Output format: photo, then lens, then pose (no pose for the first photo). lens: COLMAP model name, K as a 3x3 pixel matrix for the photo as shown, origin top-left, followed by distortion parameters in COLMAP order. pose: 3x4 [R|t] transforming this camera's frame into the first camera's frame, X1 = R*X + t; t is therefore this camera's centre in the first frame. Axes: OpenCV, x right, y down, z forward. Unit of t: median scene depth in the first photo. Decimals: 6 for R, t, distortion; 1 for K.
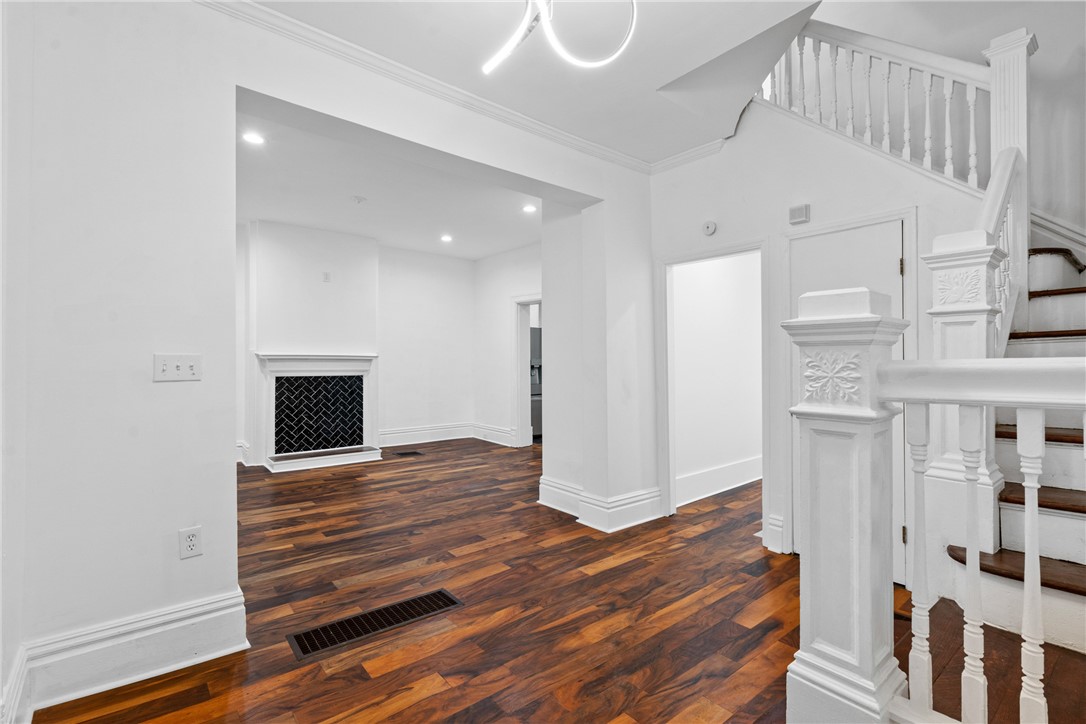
lens RADIAL K [[496.7, 0, 535.9], [0, 496.7, 360.0], [0, 0, 1]] dist [-0.001483, 0.000968]
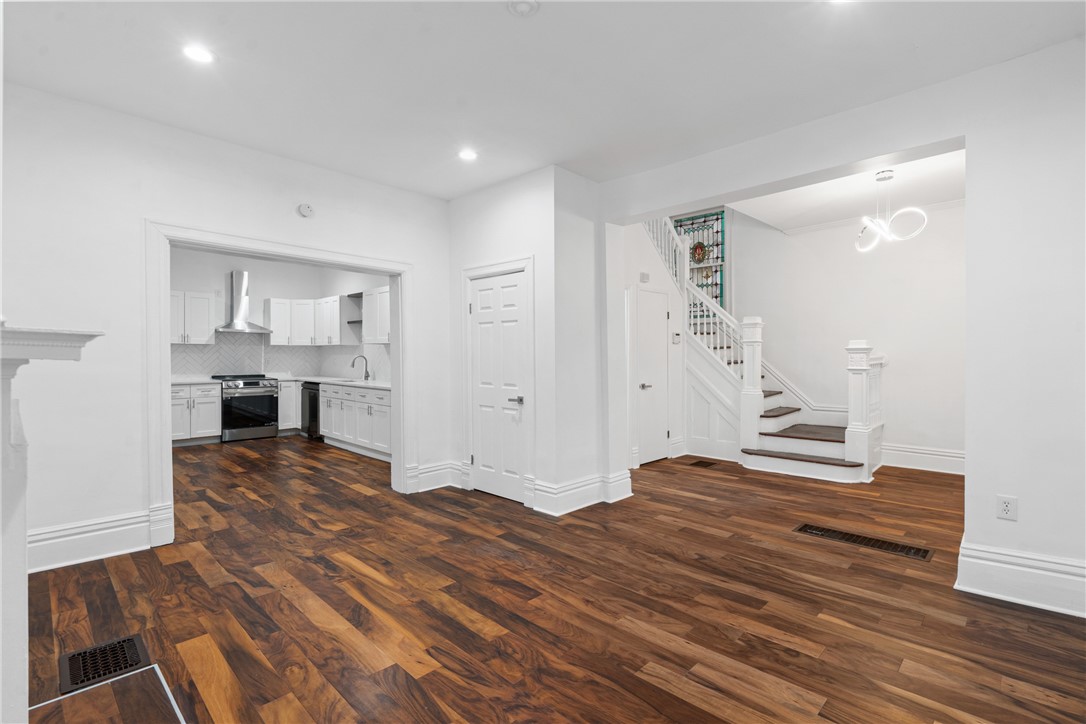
lens RADIAL K [[496.7, 0, 537.8], [0, 496.7, 356.7], [0, 0, 1]] dist [-0.001483, 0.000968]
pose [[-0.112007, -0.003583, 0.993701, -0.956584], [0.000024, 0.999993, 0.003608, -0.007100], [-0.993707, 0.000428, -0.112006, 1.222421]]
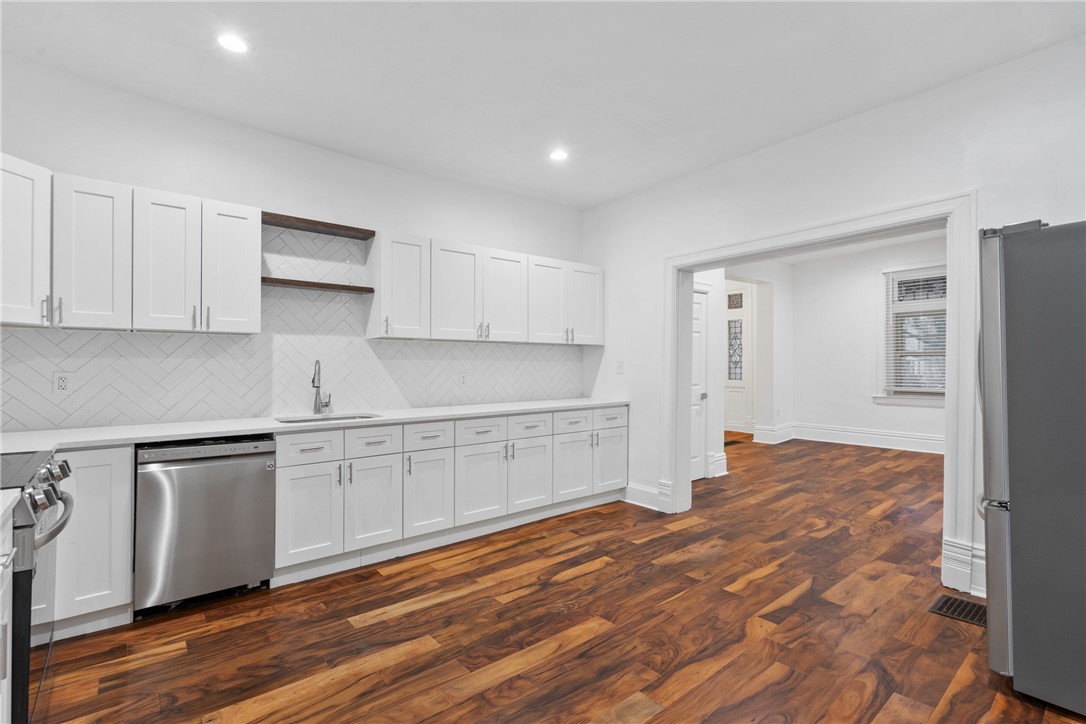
lens RADIAL K [[496.7, 0, 535.9], [0, 496.7, 365.6], [0, 0, 1]] dist [-0.001483, 0.000968]
pose [[-0.999997, 0.001885, -0.001608, 0.536519], [0.001876, 0.999983, 0.005483, 0.000796], [0.001619, 0.005480, -0.999984, 2.448543]]
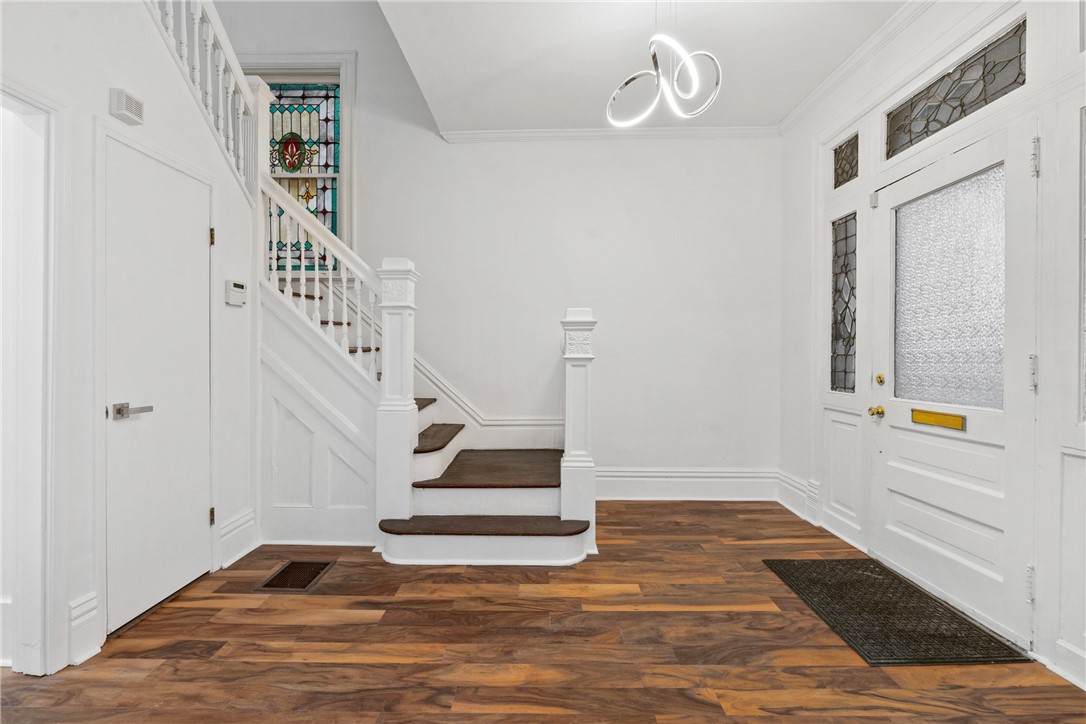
lens RADIAL K [[496.7, 0, 534.3], [0, 496.7, 352.1], [0, 0, 1]] dist [-0.001483, 0.000968]
pose [[-0.765675, 0.002009, 0.643225, -0.232890], [-0.002219, 0.999981, -0.005764, 0.024487], [-0.643224, -0.005840, -0.765656, 0.883157]]
